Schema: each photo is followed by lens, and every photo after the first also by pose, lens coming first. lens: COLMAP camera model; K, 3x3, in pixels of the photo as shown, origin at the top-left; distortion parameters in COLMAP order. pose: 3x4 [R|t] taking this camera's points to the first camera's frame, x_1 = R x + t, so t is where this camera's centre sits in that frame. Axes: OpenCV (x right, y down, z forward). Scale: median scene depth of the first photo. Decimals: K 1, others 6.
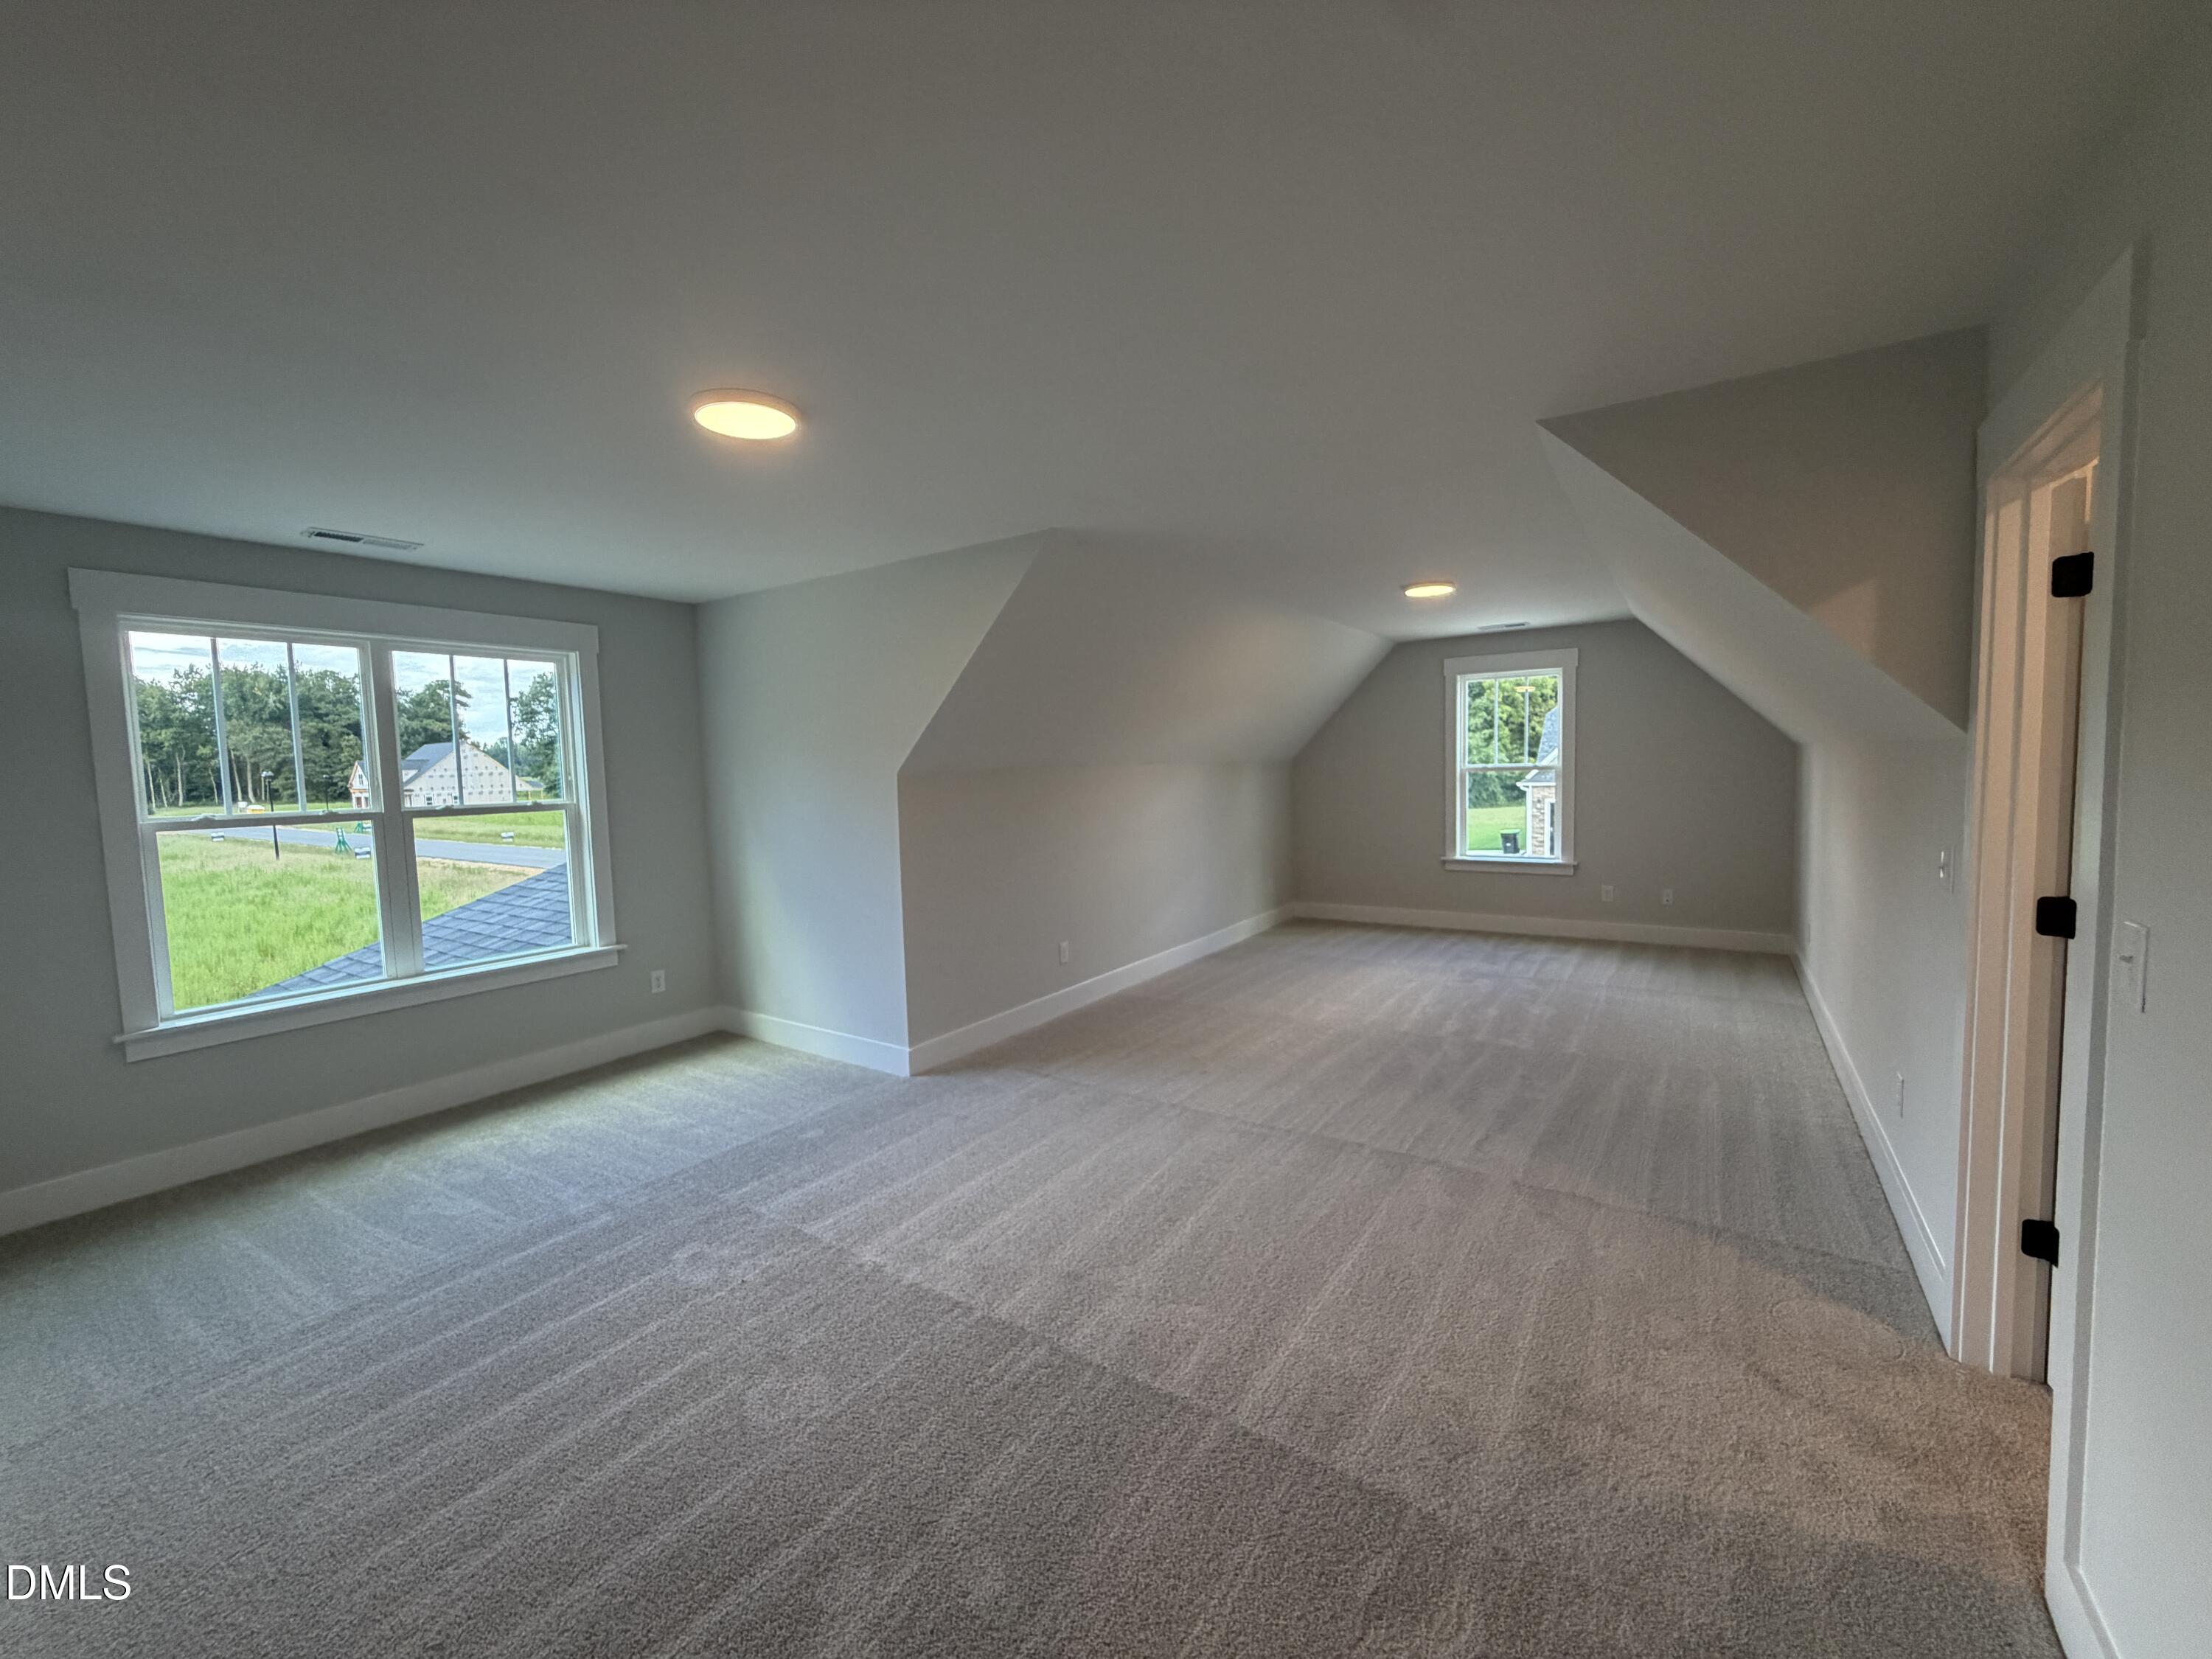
lens RADIAL K [[883.8, 0, 1099.9], [0, 883.8, 828.3], [0, 0, 1]] dist [-0.000117, 0.000110]
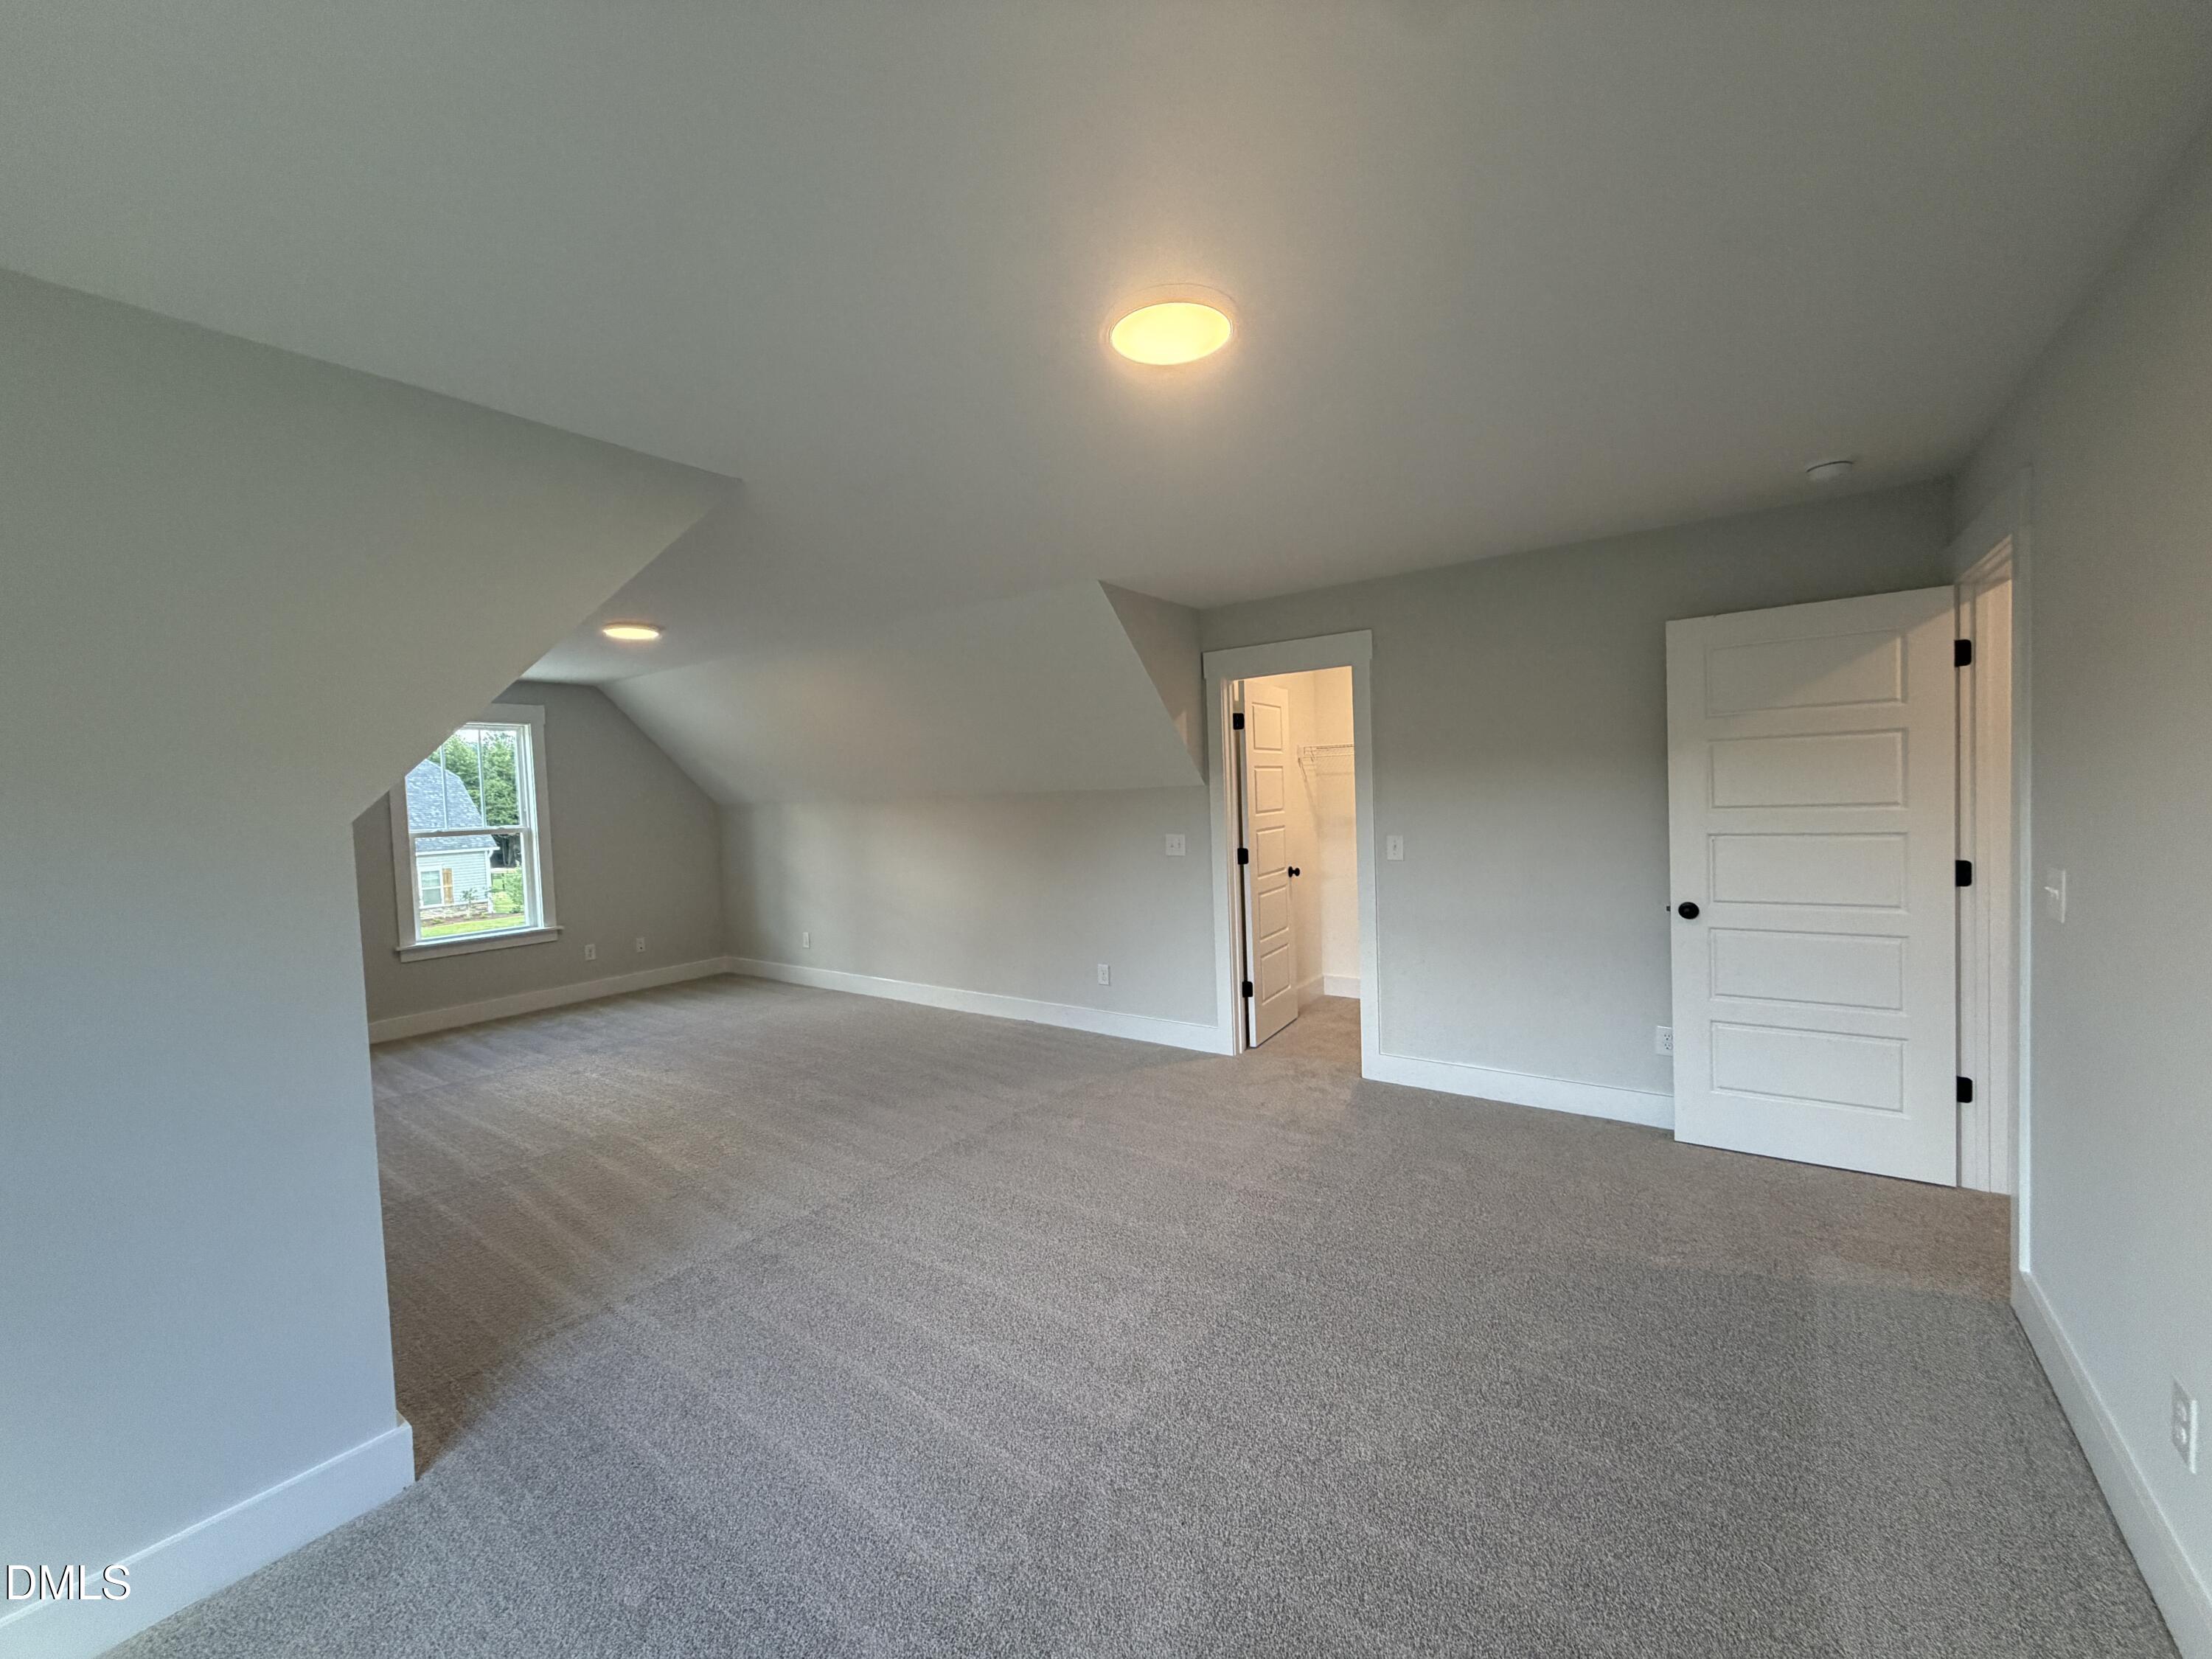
lens RADIAL K [[883.8, 0, 1099.9], [0, 883.8, 828.3], [0, 0, 1]] dist [-0.000117, 0.000110]
pose [[0.034281, -0.012578, 0.999333, -0.663832], [0.109371, 0.993962, 0.008759, -0.019835], [-0.993410, 0.108997, 0.035450, 0.607444]]
